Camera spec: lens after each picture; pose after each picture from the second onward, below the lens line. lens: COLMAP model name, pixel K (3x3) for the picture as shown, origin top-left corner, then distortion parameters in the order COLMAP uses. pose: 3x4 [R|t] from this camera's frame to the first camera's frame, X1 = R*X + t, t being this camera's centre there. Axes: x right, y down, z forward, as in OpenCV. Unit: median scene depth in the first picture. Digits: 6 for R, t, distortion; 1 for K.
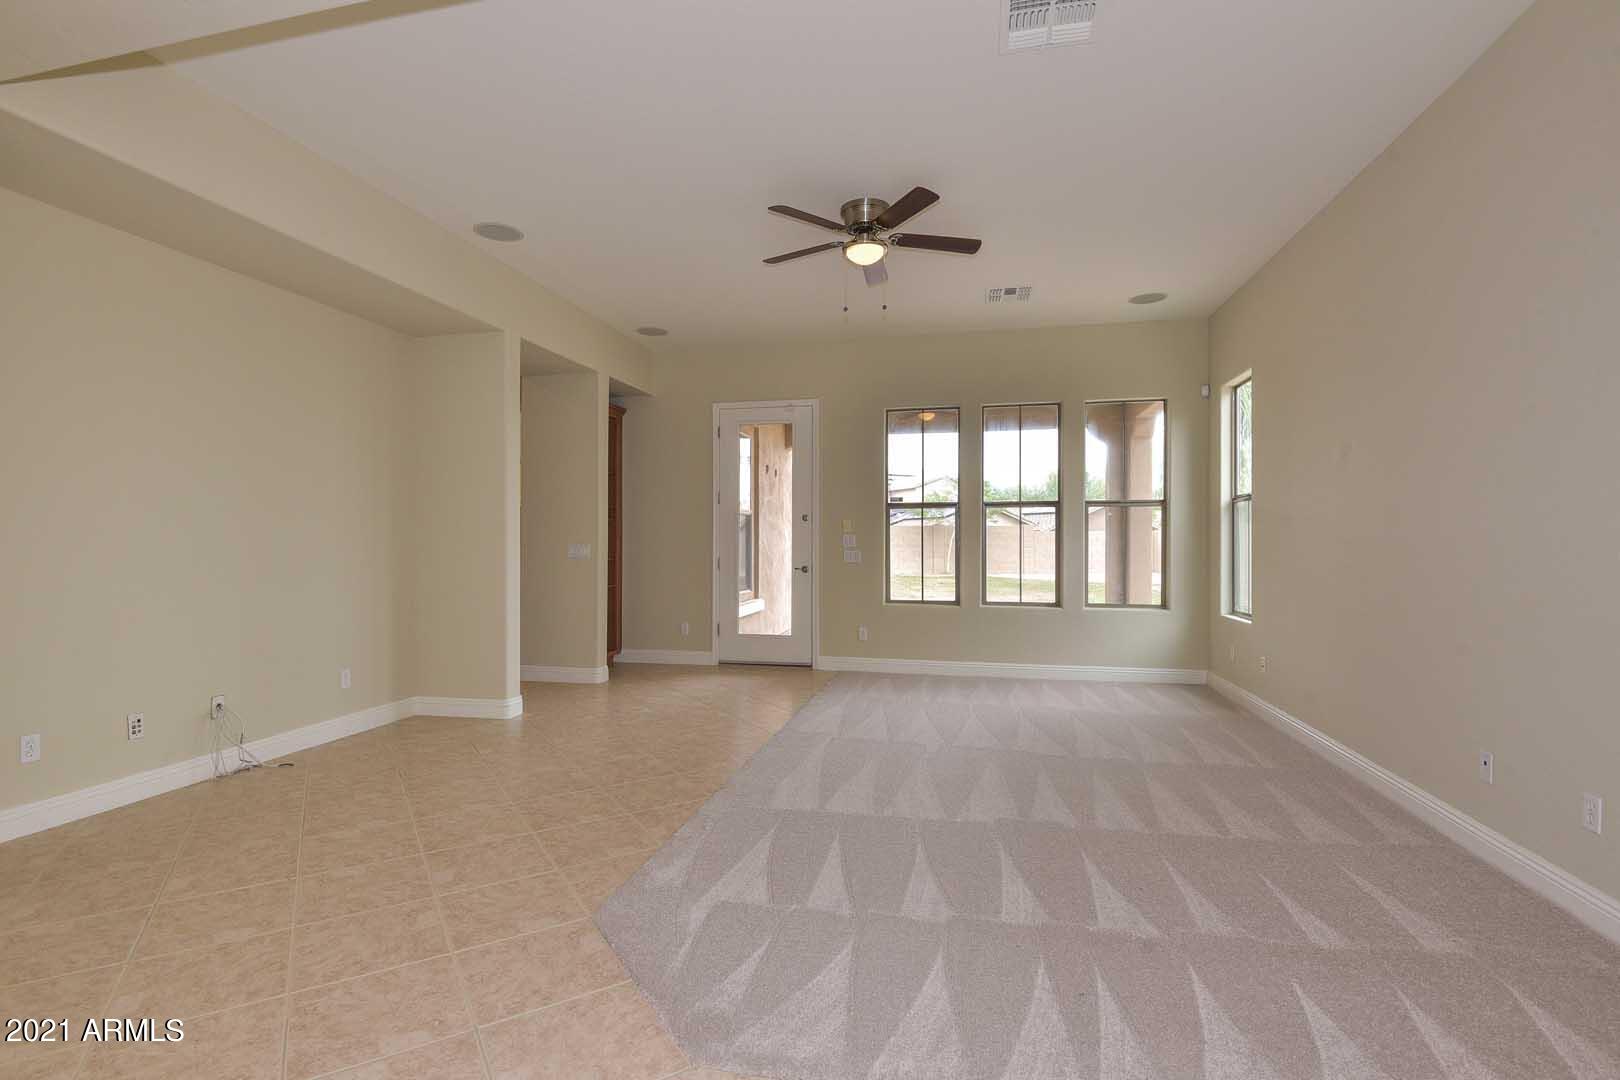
lens RADIAL K [[740.6, 0, 798.6], [0, 740.6, 547.4], [0, 0, 1]] dist [-0.004887, -0.014479]
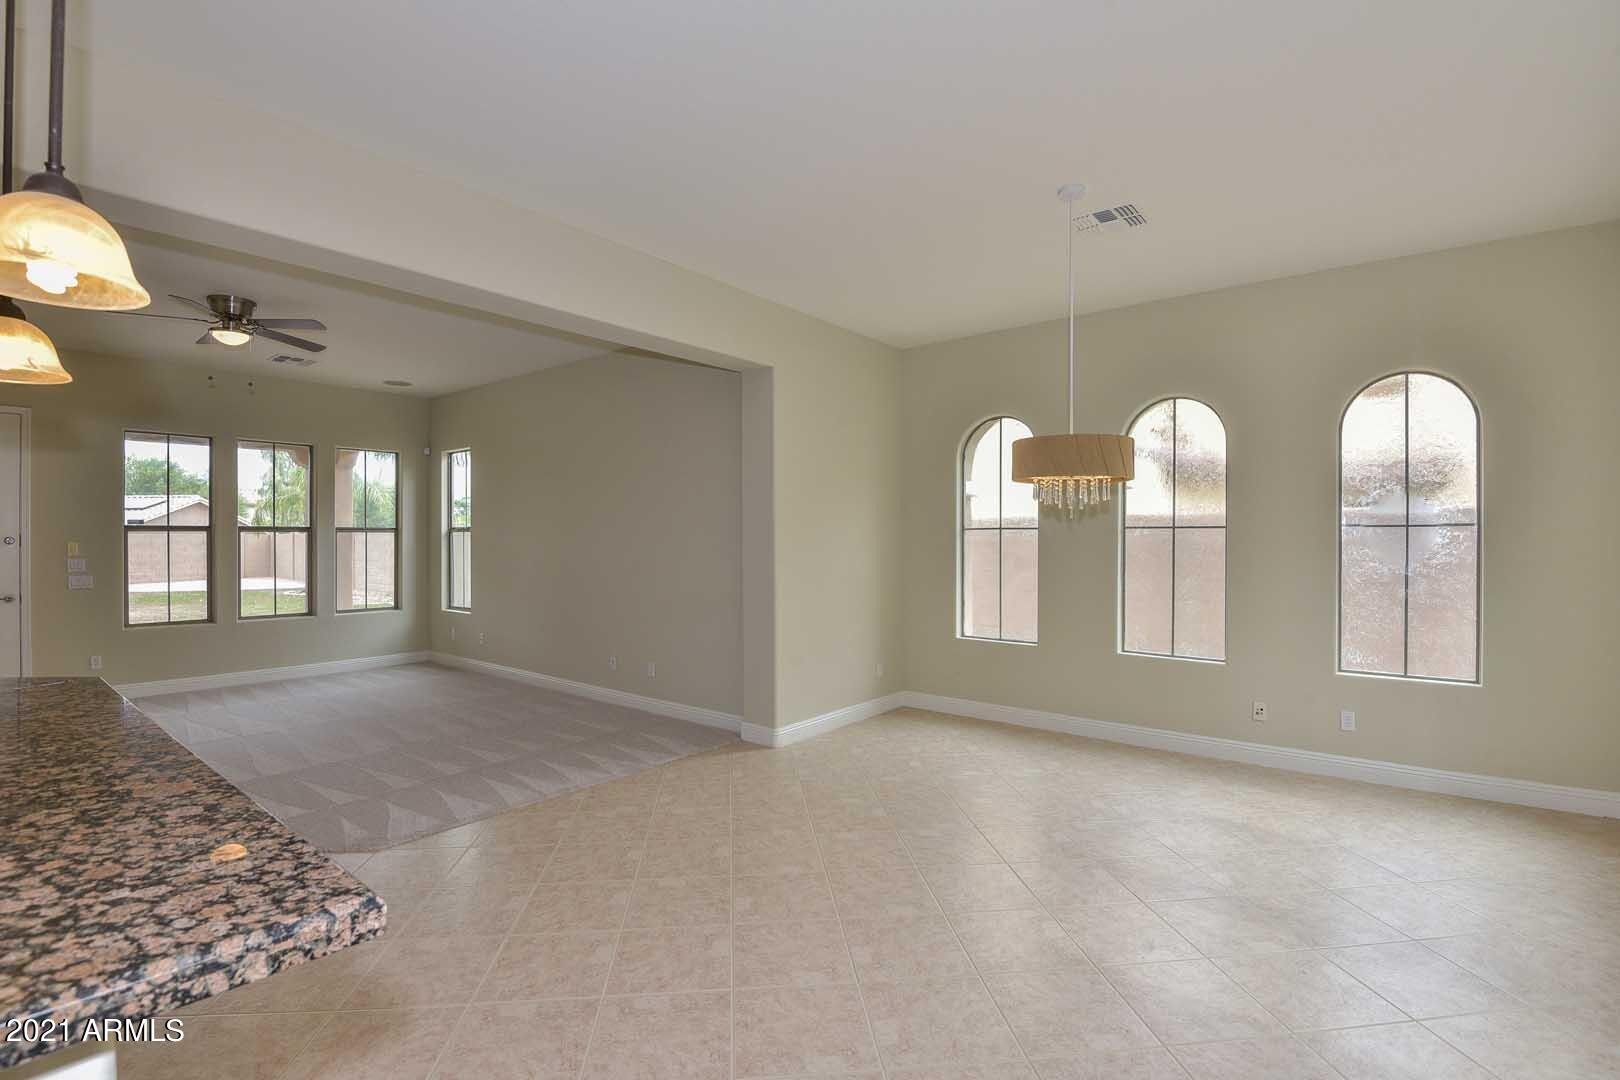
lens RADIAL K [[740.6, 0, 817.3], [0, 740.6, 533.8], [0, 0, 1]] dist [-0.004887, -0.014479]
pose [[0.425715, 0.004164, 0.904848, -0.388720], [0.006476, 0.999950, -0.007649, -0.038338], [-0.904834, 0.009116, 0.425666, -0.256120]]
